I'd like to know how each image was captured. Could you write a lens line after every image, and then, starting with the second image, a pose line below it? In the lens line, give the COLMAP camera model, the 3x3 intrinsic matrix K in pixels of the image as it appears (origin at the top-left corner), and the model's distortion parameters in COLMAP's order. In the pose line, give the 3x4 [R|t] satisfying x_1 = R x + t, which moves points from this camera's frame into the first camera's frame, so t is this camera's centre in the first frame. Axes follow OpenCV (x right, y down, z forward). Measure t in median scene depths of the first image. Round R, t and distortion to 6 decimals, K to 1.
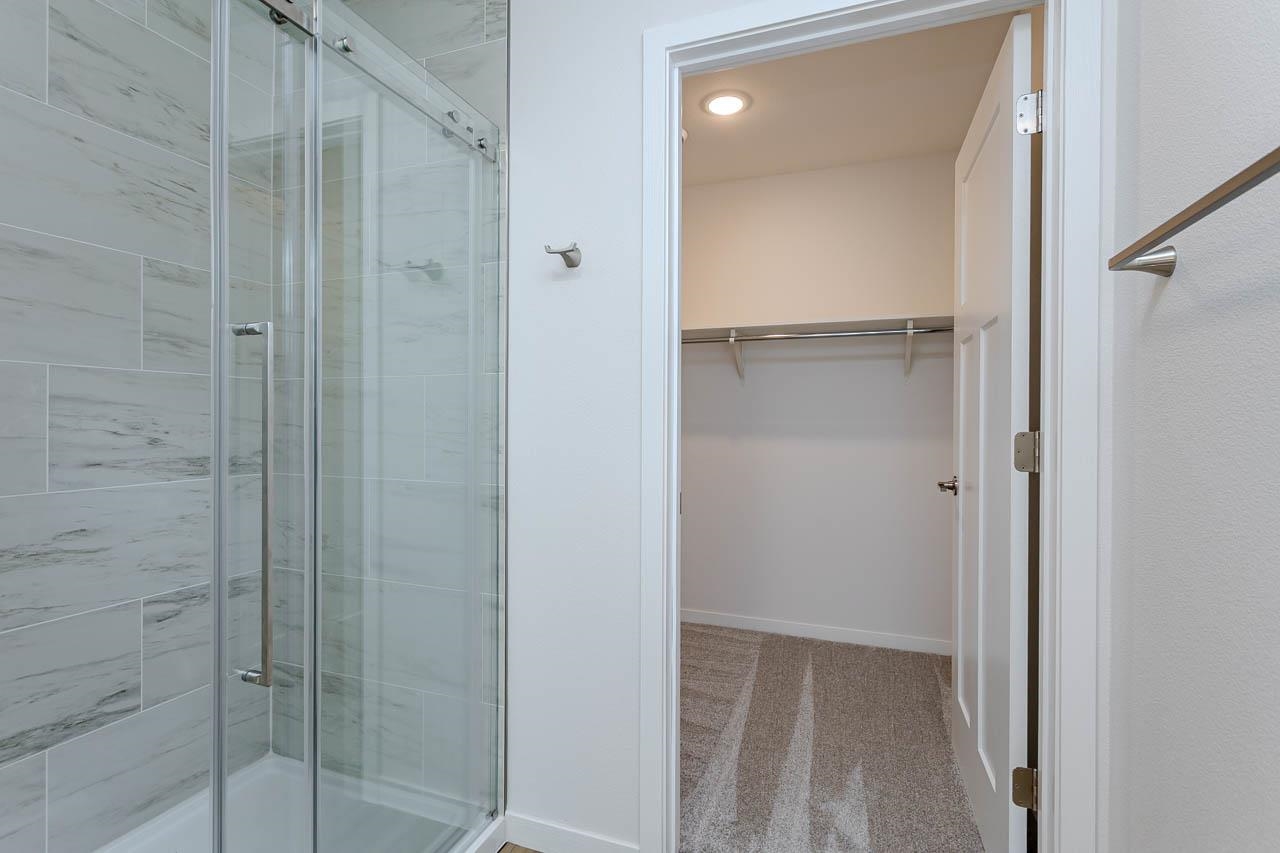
lens RADIAL K [[604.9, 0, 643.8], [0, 604.9, 421.5], [0, 0, 1]] dist [0.001215, 0.000957]
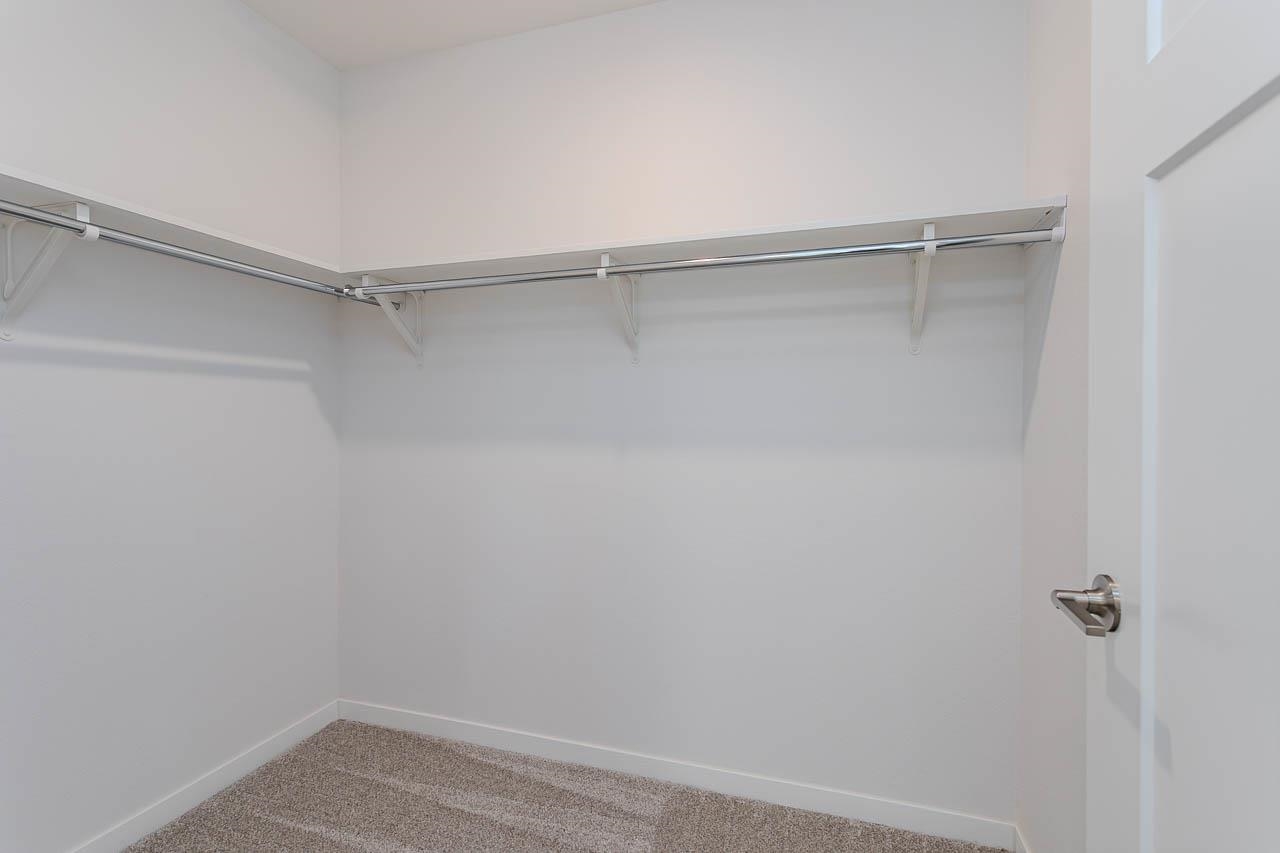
lens RADIAL K [[604.9, 0, 635.7], [0, 604.9, 428.8], [0, 0, 1]] dist [0.001215, 0.000957]
pose [[0.999803, -0.002709, 0.019646, 0.178868], [0.002600, 0.999981, 0.005557, 0.004612], [-0.019661, -0.005505, 0.999792, 0.487978]]
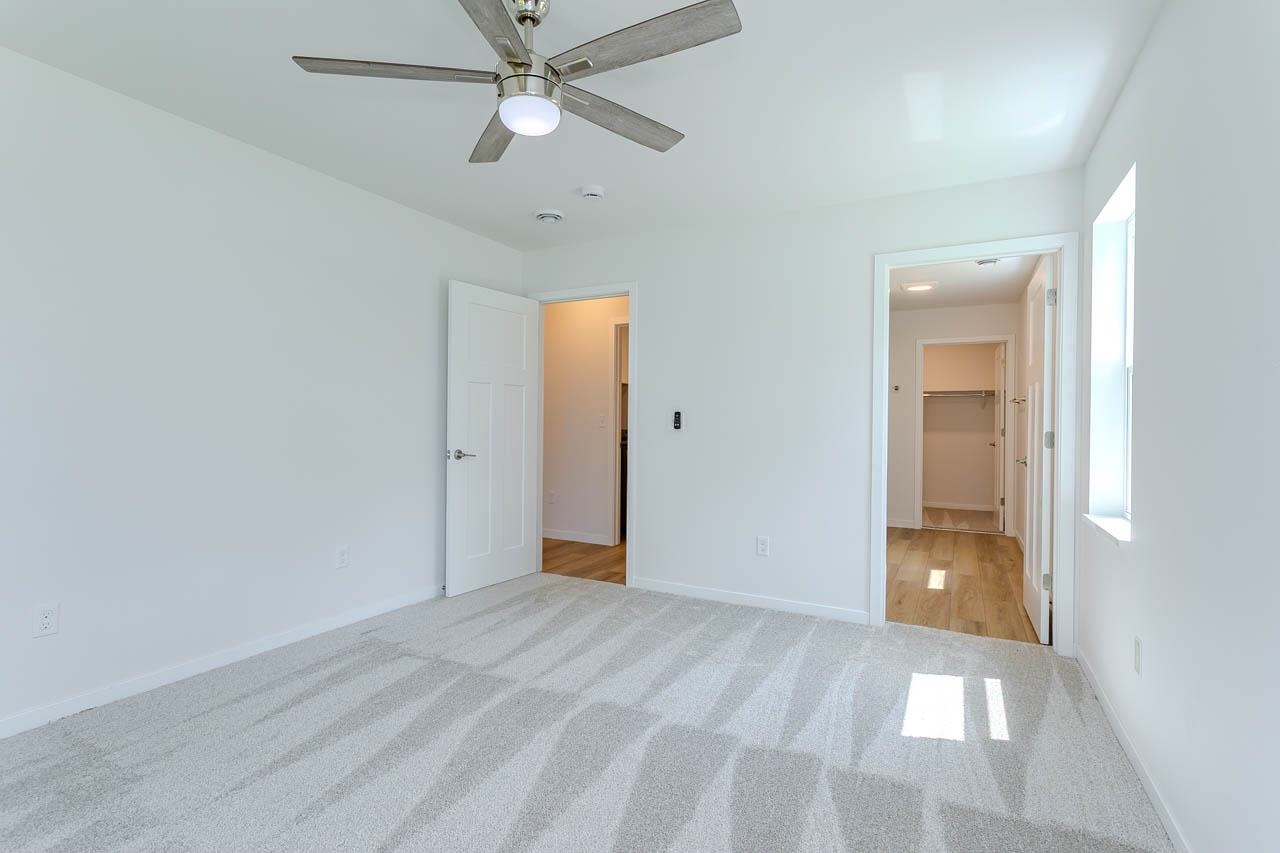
lens RADIAL K [[604.9, 0, 639.1], [0, 604.9, 421.7], [0, 0, 1]] dist [0.001215, 0.000957]
pose [[0.991002, 0.003244, -0.133806, -0.788954], [-0.003995, 0.999978, -0.005345, 0.000408], [0.133785, 0.005831, 0.990993, -2.051453]]
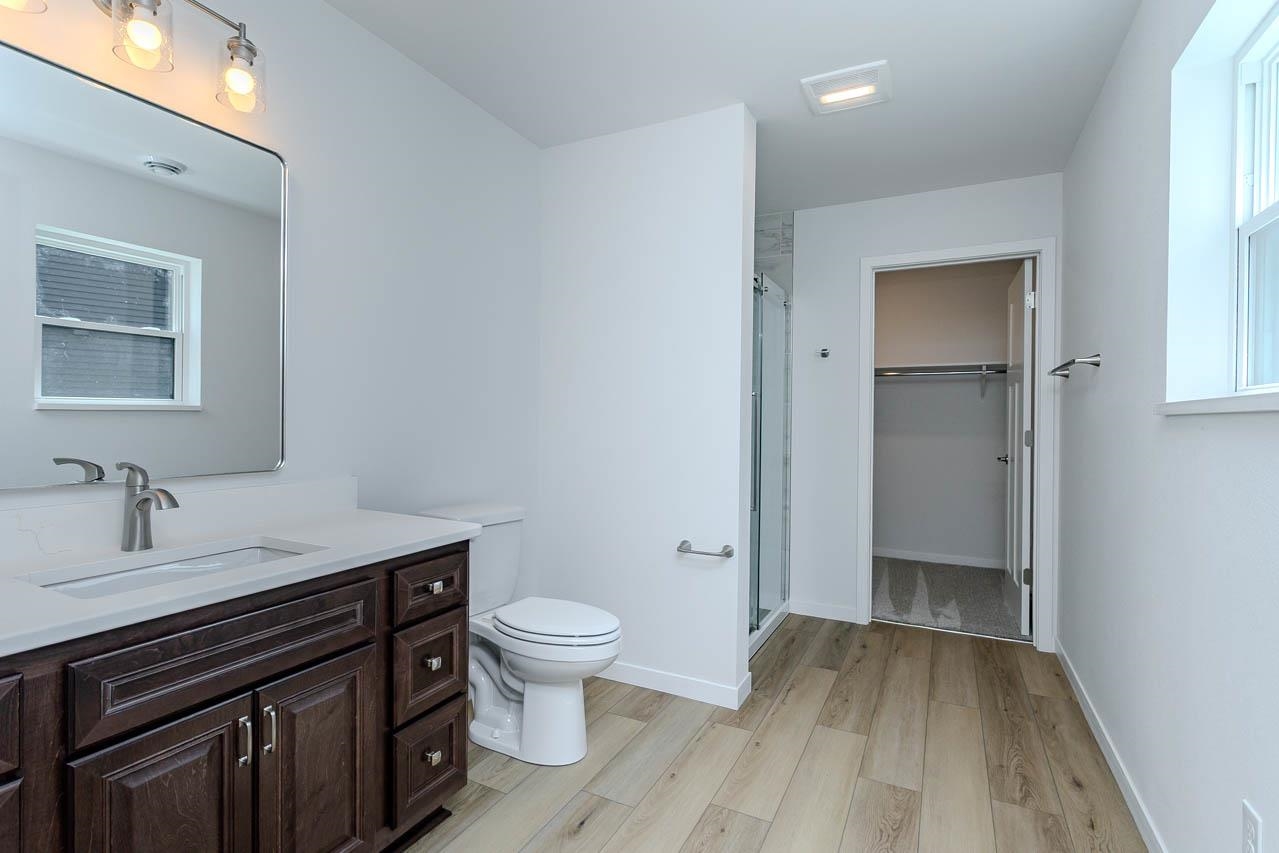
lens RADIAL K [[604.4, 0, 642.8], [0, 604.4, 423.8], [0, 0, 1]] dist [0.001215, 0.000957]
pose [[0.993714, 0.004136, -0.111872, -0.310226], [-0.004246, 0.999991, -0.000738, -0.000110], [0.111868, 0.001209, 0.993722, -0.767777]]
